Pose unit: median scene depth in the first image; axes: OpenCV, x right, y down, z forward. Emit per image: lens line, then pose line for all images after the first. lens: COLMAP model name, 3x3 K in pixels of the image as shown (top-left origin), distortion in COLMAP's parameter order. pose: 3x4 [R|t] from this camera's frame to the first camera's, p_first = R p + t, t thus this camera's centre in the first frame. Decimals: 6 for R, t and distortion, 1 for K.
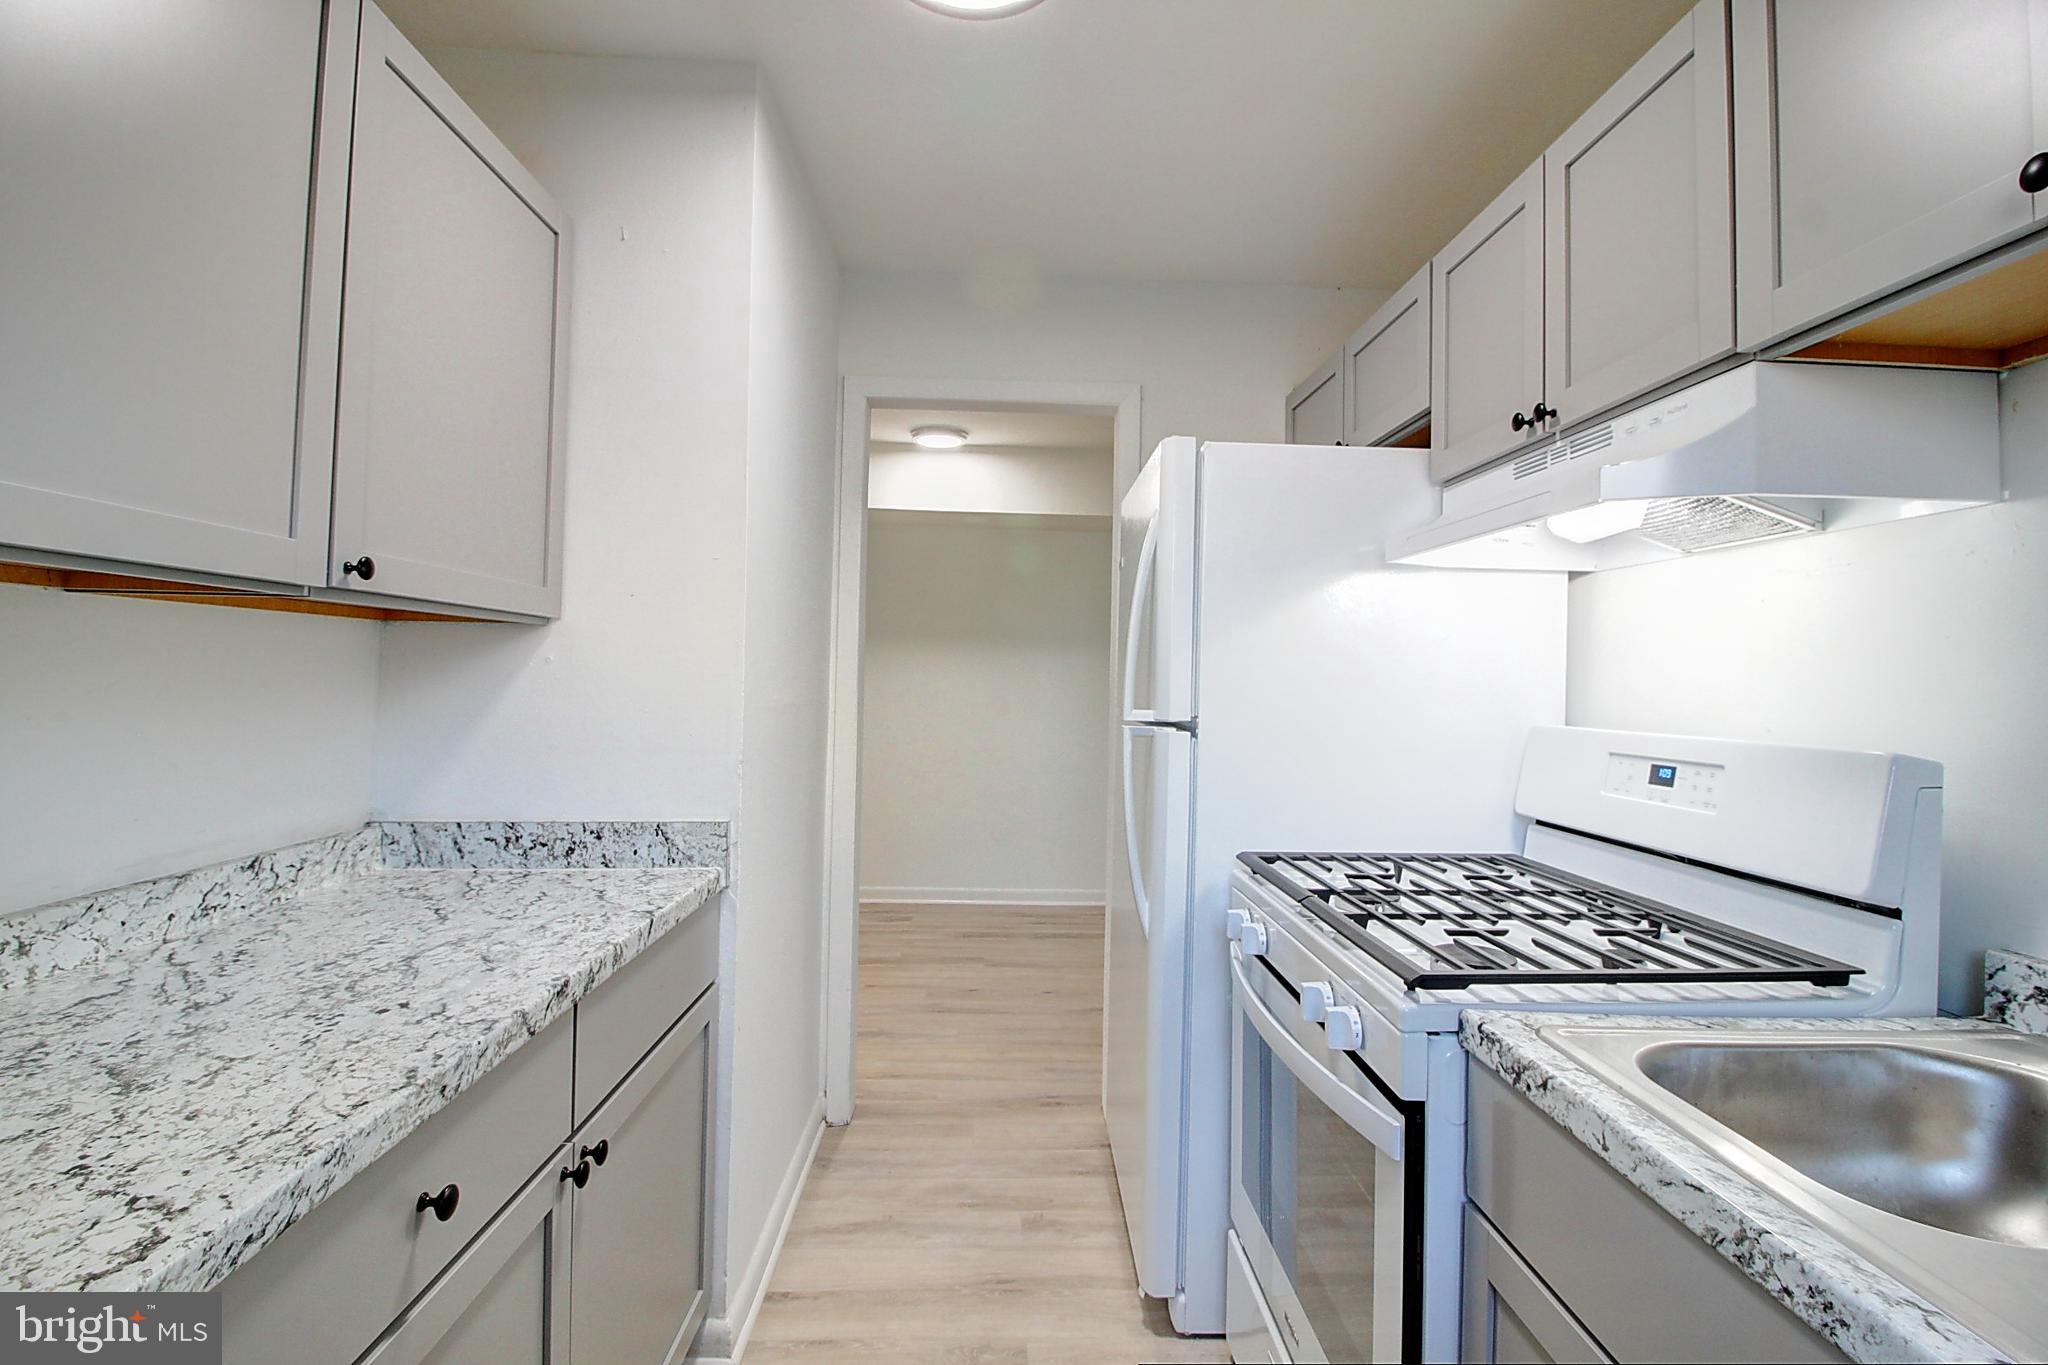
lens RADIAL K [[955.5, 0, 1030.1], [0, 955.5, 656.7], [0, 0, 1]] dist [0.002128, -0.014245]
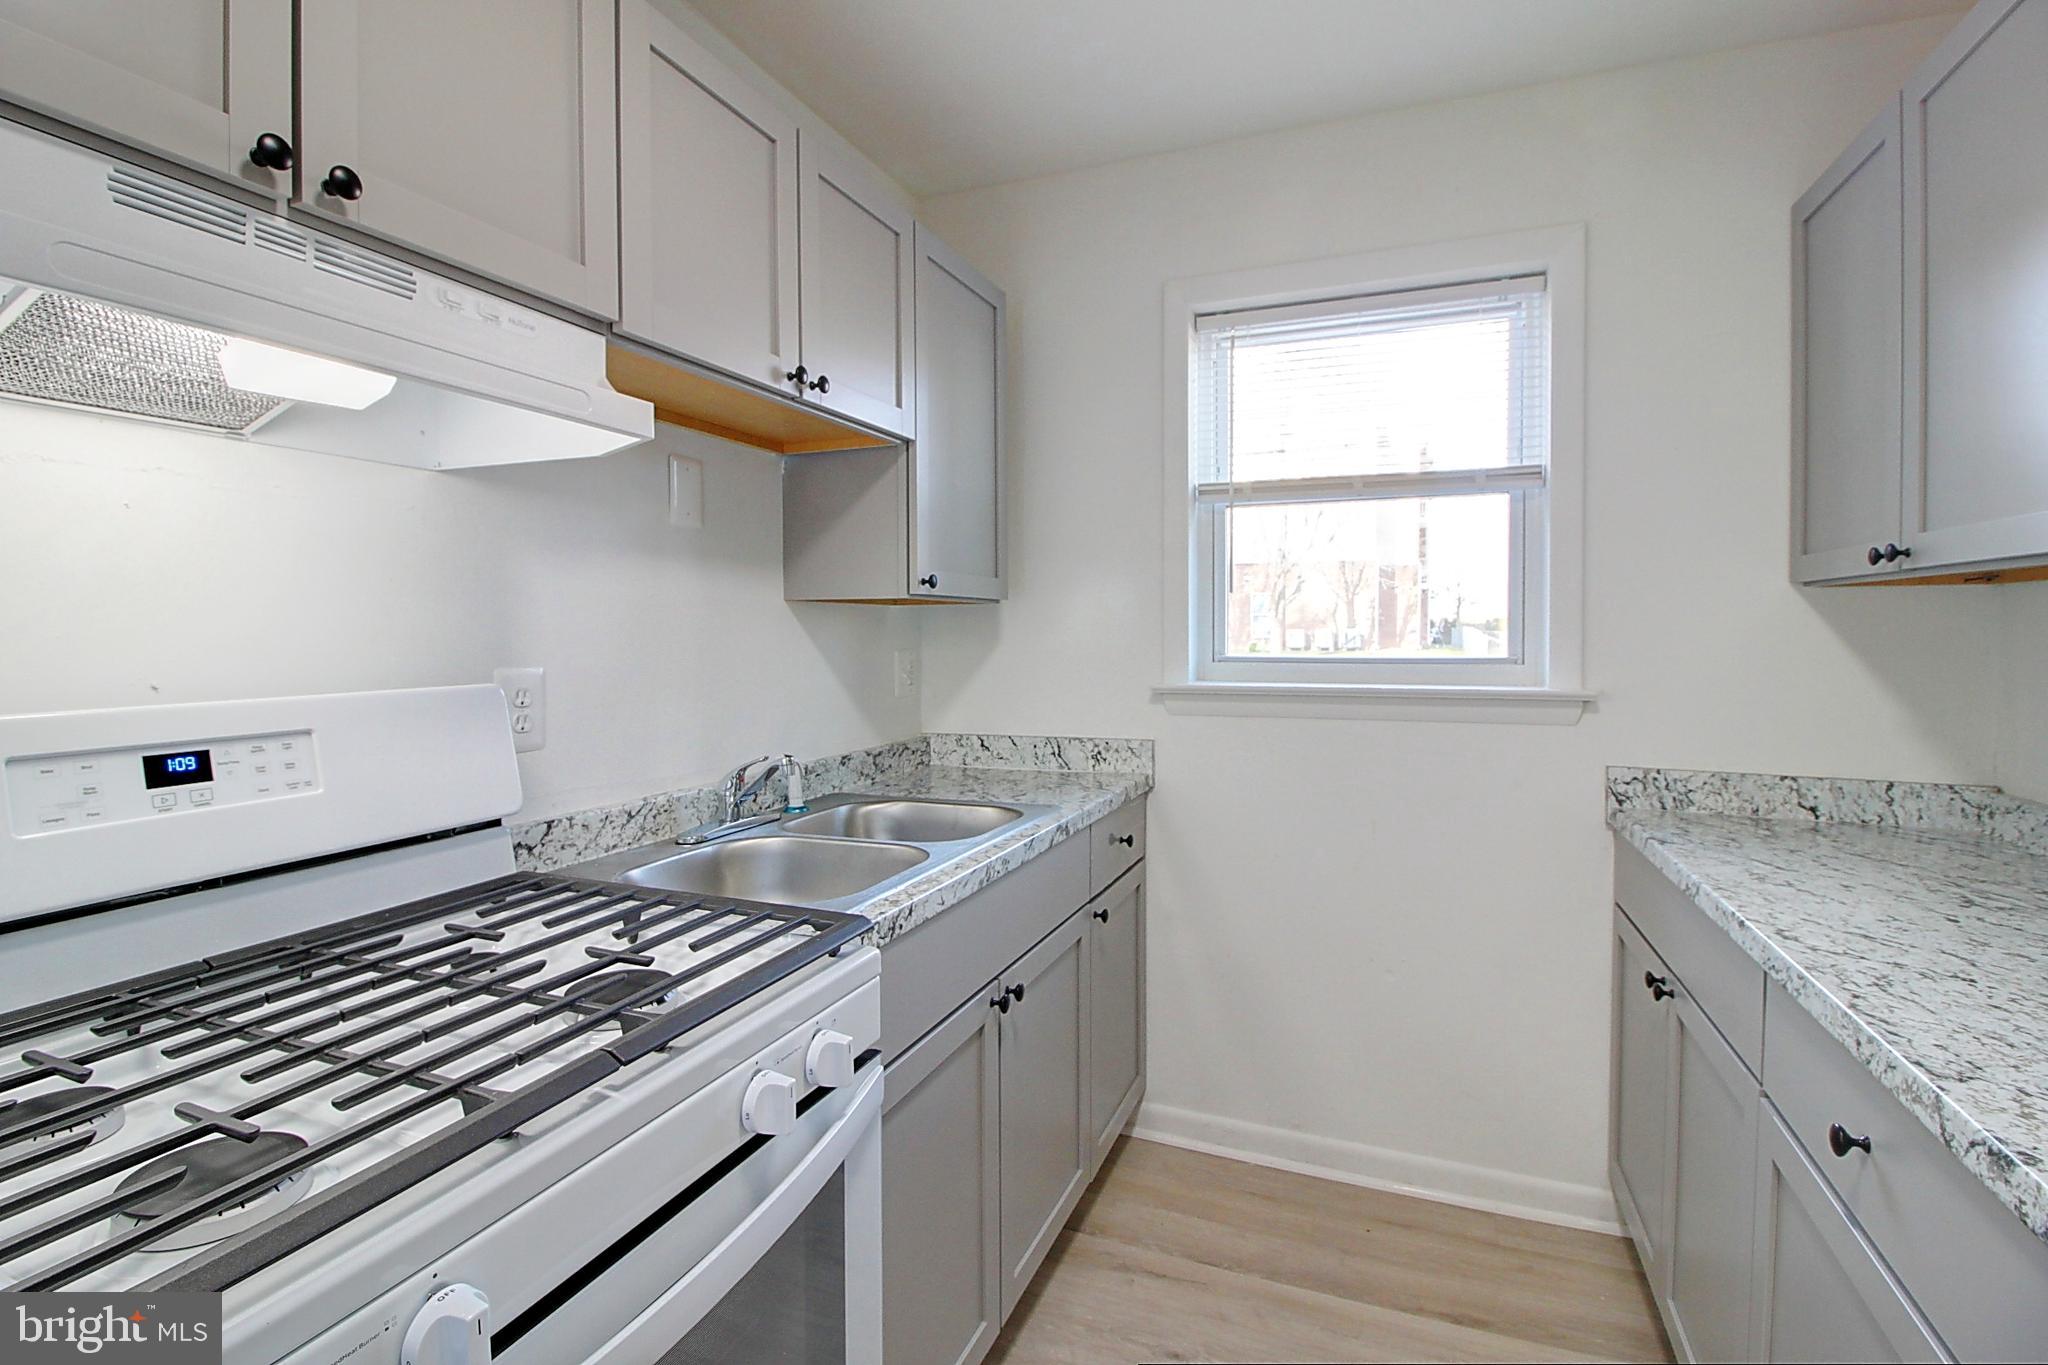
lens RADIAL K [[955.5, 0, 1030.1], [0, 955.5, 656.7], [0, 0, 1]] dist [0.002128, -0.014245]
pose [[-0.915089, -0.028788, 0.402224, -0.177761], [-0.025169, 0.999581, 0.014279, 0.039892], [-0.402467, 0.002943, -0.915430, 2.096050]]
